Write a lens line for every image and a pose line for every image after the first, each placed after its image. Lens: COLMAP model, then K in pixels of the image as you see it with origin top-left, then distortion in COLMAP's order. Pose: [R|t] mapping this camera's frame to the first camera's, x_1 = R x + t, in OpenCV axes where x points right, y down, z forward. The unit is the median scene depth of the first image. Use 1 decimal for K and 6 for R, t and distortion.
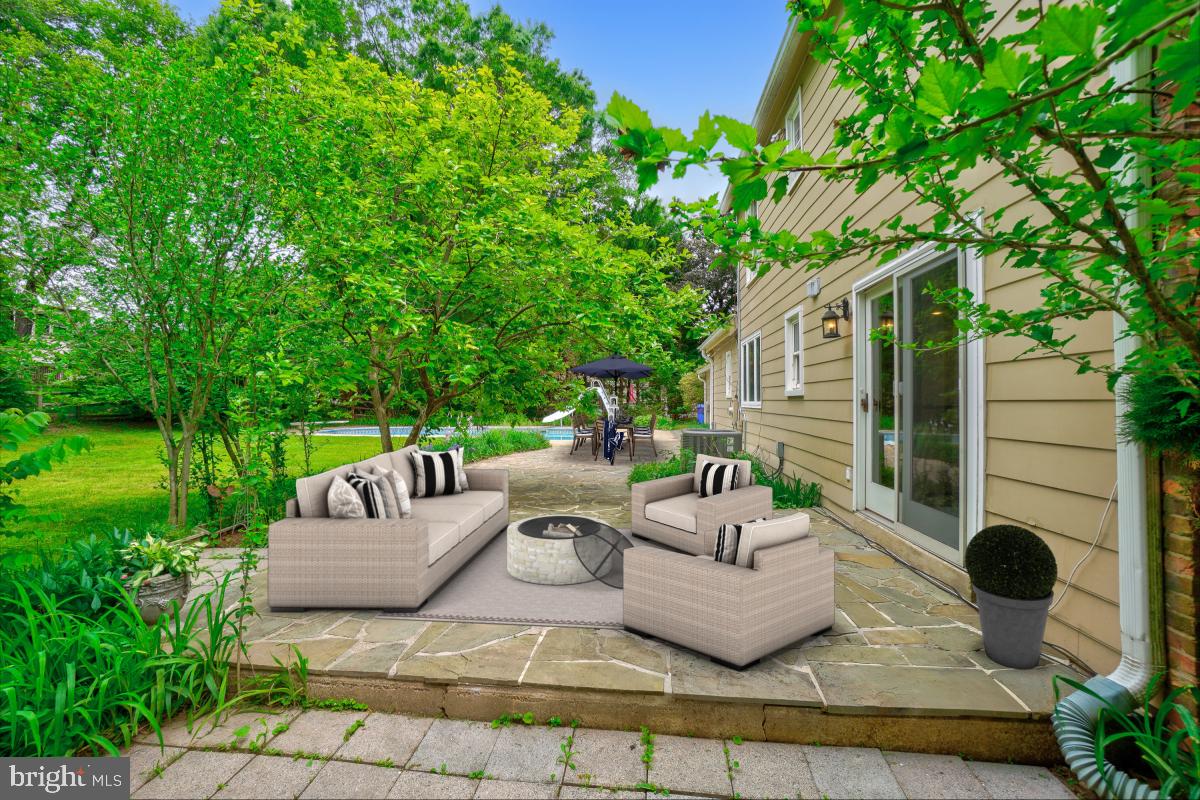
lens RADIAL K [[521.0, 0, 593.6], [0, 521.0, 393.6], [0, 0, 1]] dist [-0.058929, 0.000020]
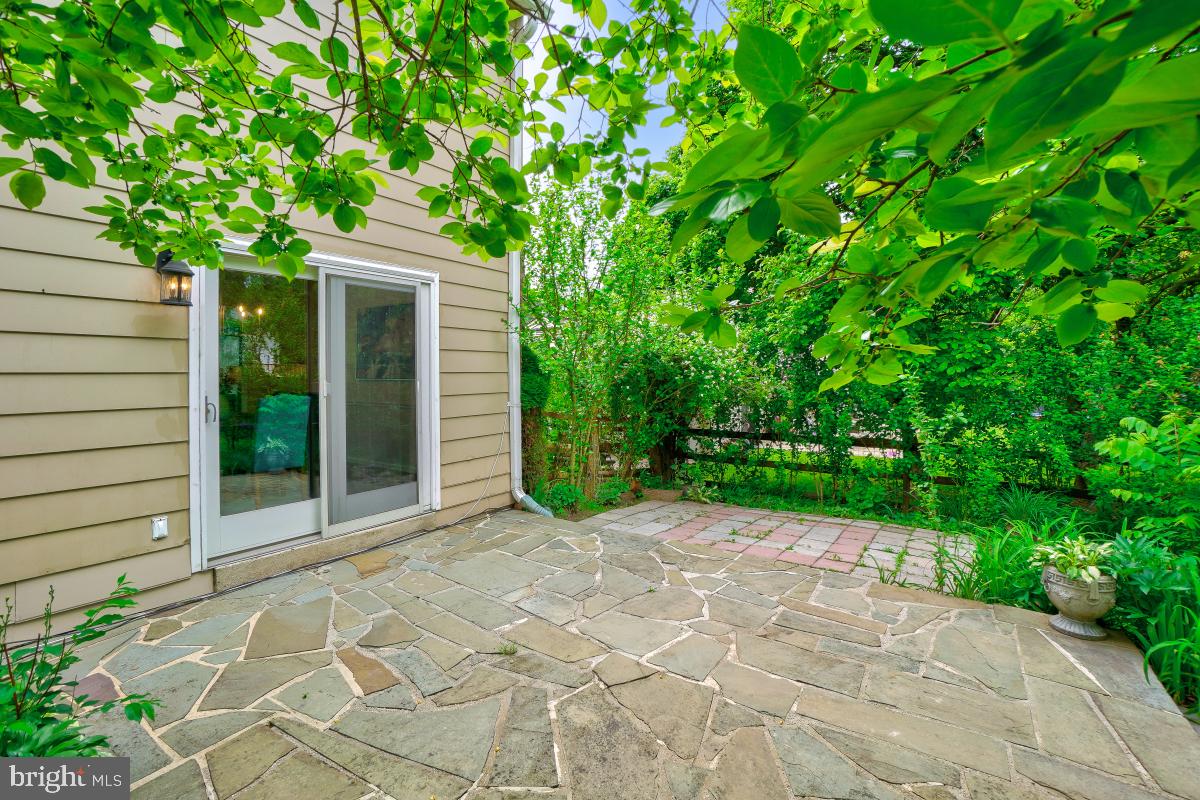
lens RADIAL K [[533.6, 0, 596.9], [0, 533.6, 384.2], [0, 0, 1]] dist [-0.068813, 0.020663]
pose [[-0.886915, -0.010801, 0.461806, -0.225019], [-0.006580, 0.999921, 0.010749, -0.021463], [-0.461886, 0.006495, -0.886916, 1.191768]]
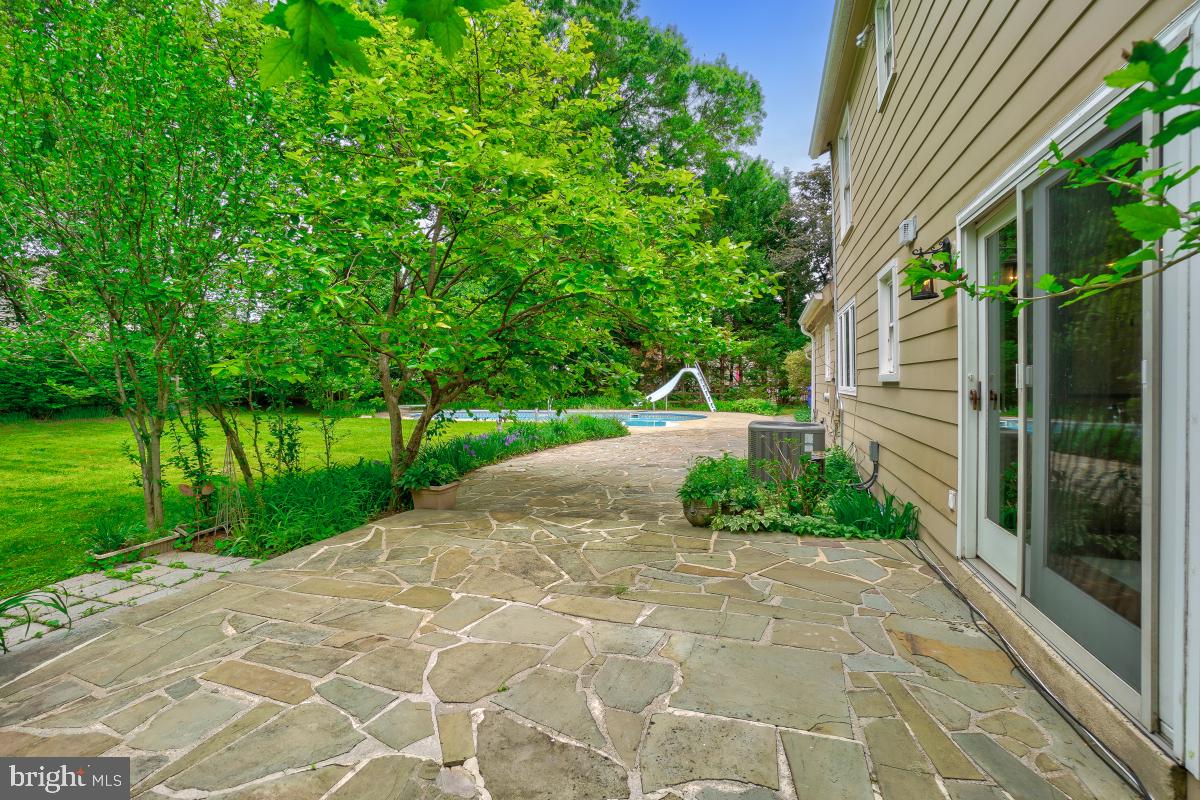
lens RADIAL K [[533.6, 0, 596.9], [0, 533.6, 384.2], [0, 0, 1]] dist [-0.068813, 0.020663]
pose [[0.979282, -0.003421, -0.202473, 0.162597], [0.007190, 0.999814, 0.017880, -0.010832], [0.202374, -0.018966, 0.979125, 0.220884]]
